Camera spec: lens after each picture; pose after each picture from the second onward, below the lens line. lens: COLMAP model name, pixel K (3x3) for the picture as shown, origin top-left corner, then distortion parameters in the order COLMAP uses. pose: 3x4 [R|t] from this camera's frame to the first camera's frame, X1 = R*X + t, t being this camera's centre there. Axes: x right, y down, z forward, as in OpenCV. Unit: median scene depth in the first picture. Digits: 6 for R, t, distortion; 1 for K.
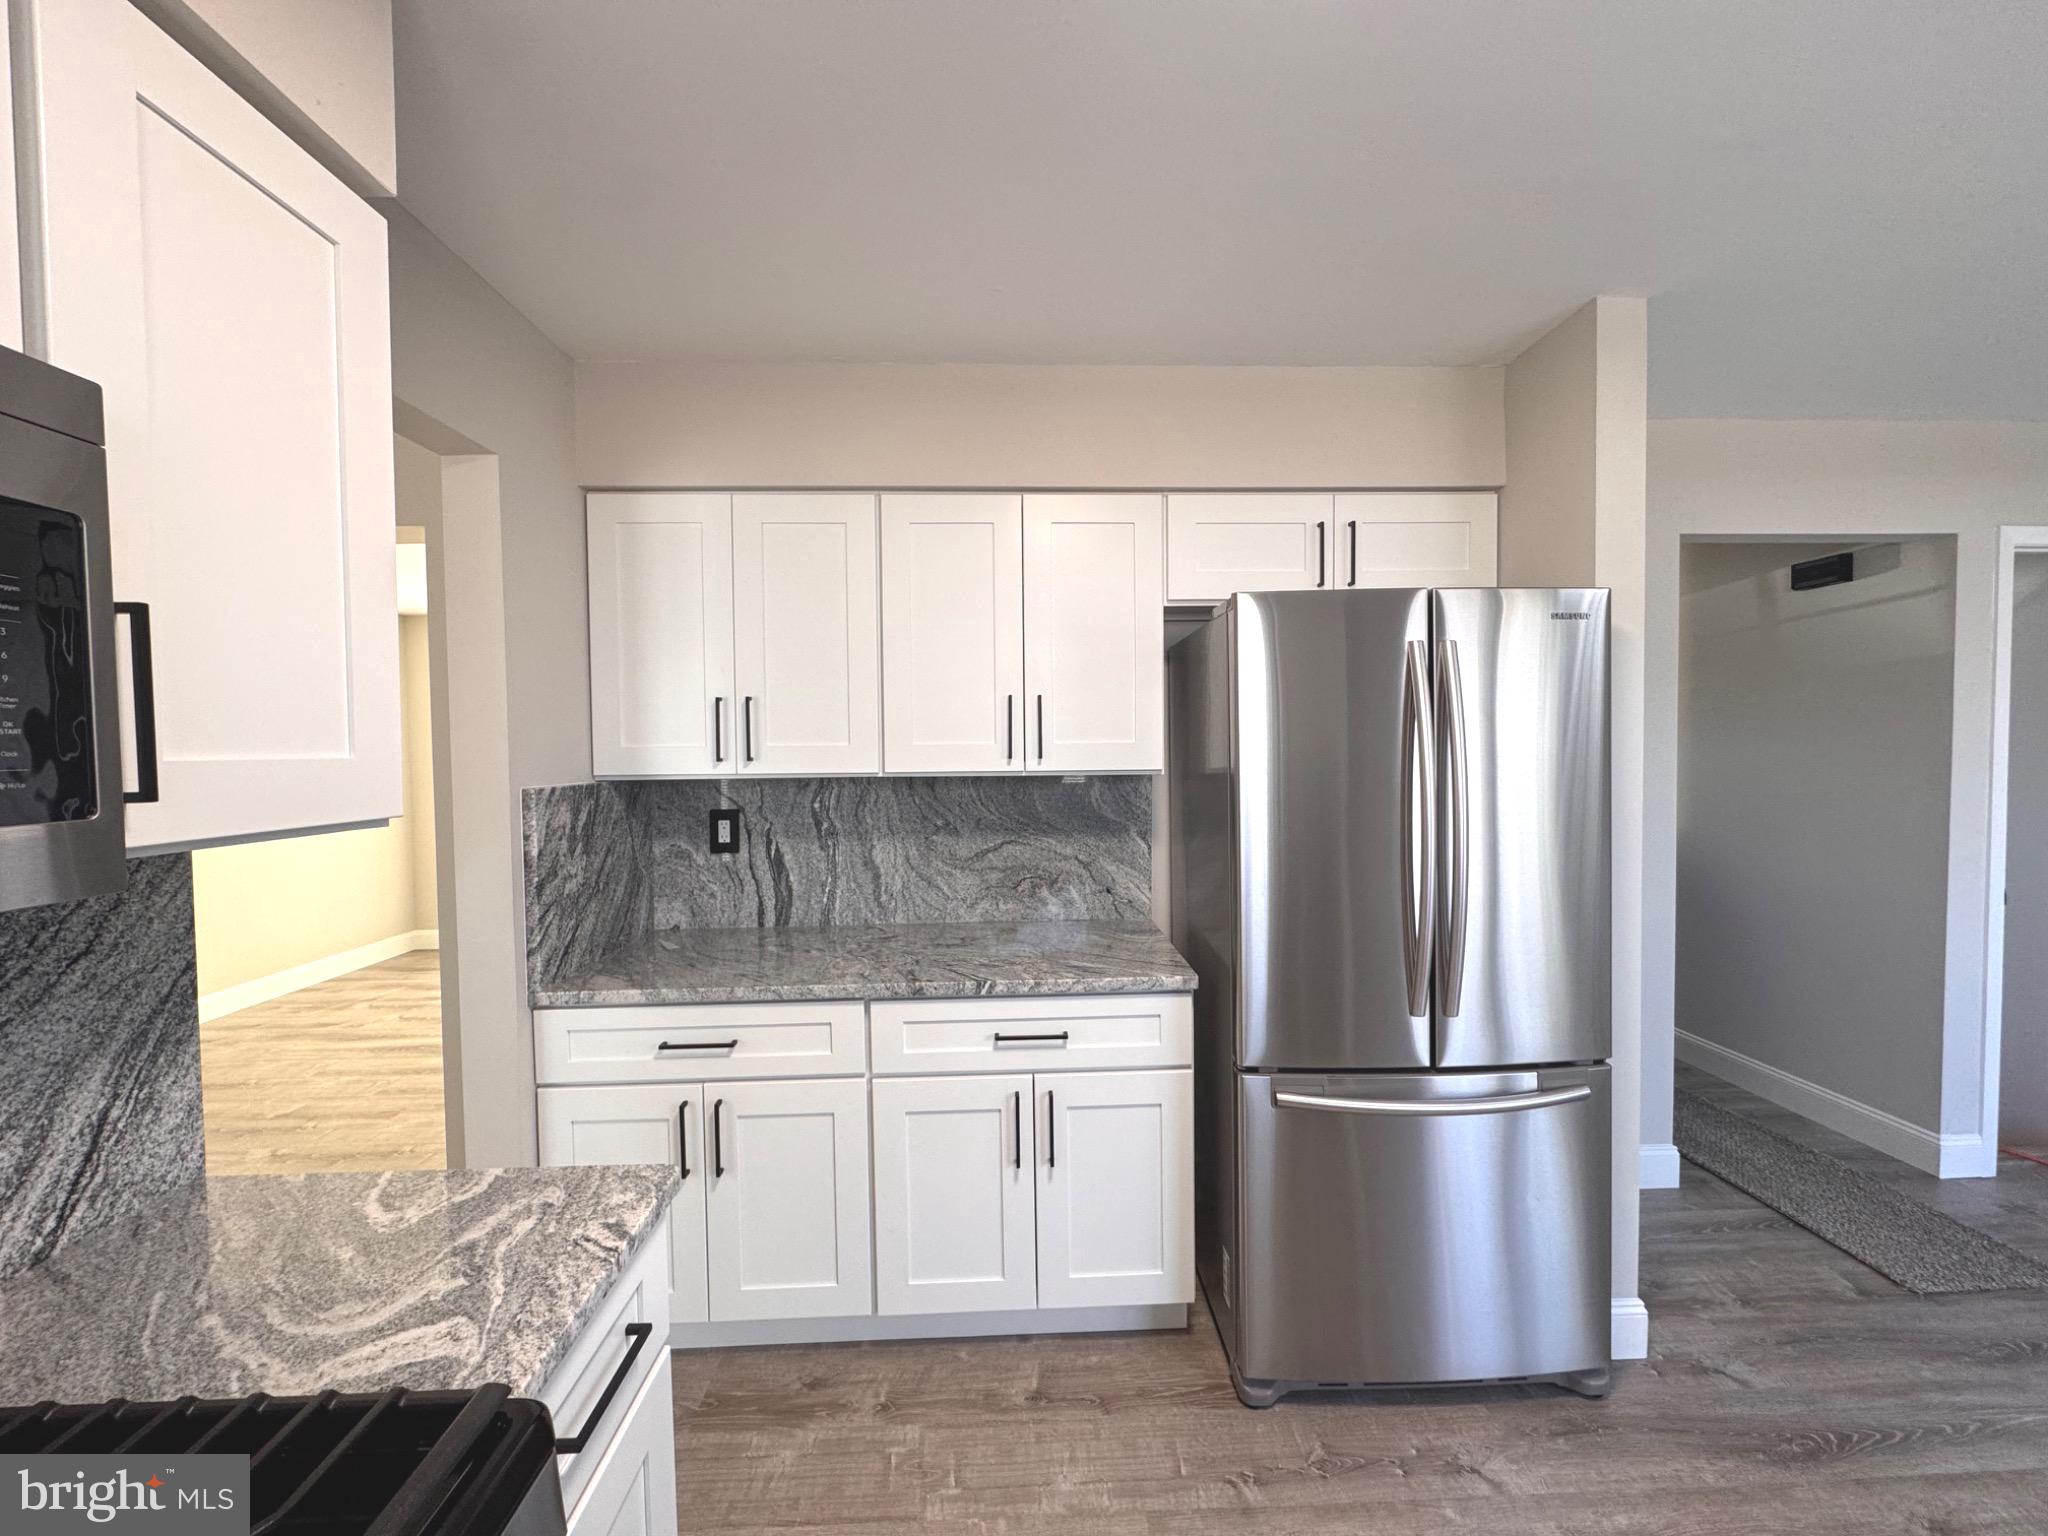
lens RADIAL K [[816.8, 0, 1017.8], [0, 816.8, 768.5], [0, 0, 1]] dist [-0.002569, 0.000190]
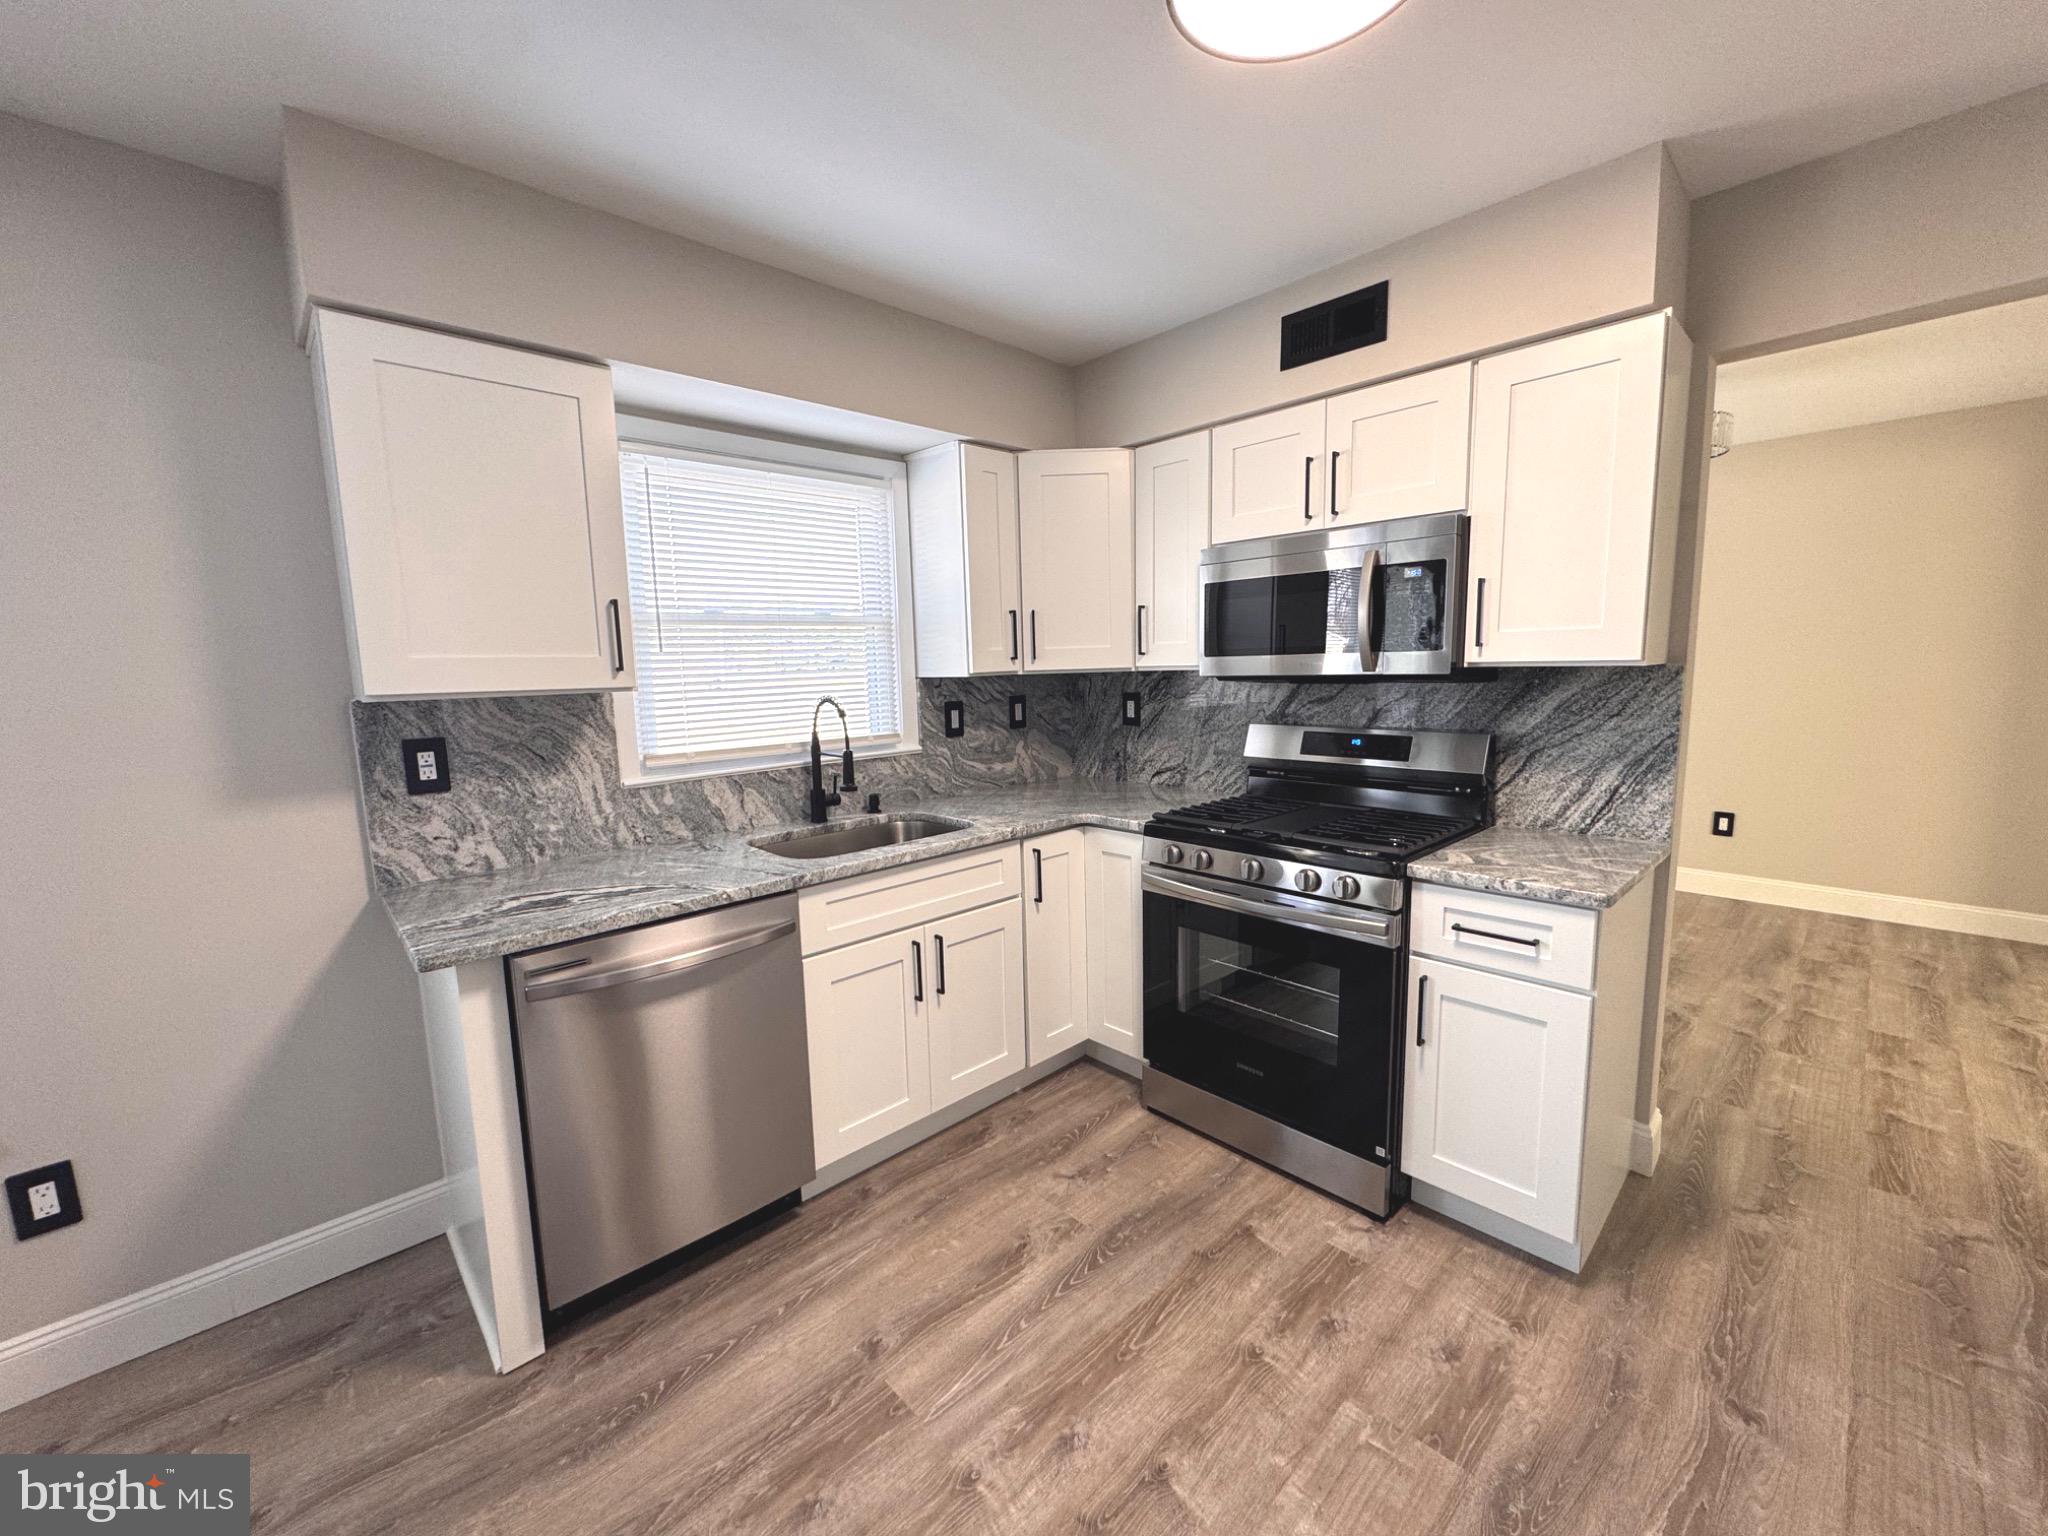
lens RADIAL K [[816.8, 0, 1017.4], [0, 816.8, 769.1], [0, 0, 1]] dist [-0.002569, 0.000190]
pose [[-0.751994, 0.110611, -0.649823, 0.948347], [0.010676, 0.987735, 0.155775, 0.001140], [0.659083, 0.110204, -0.743952, 0.940454]]
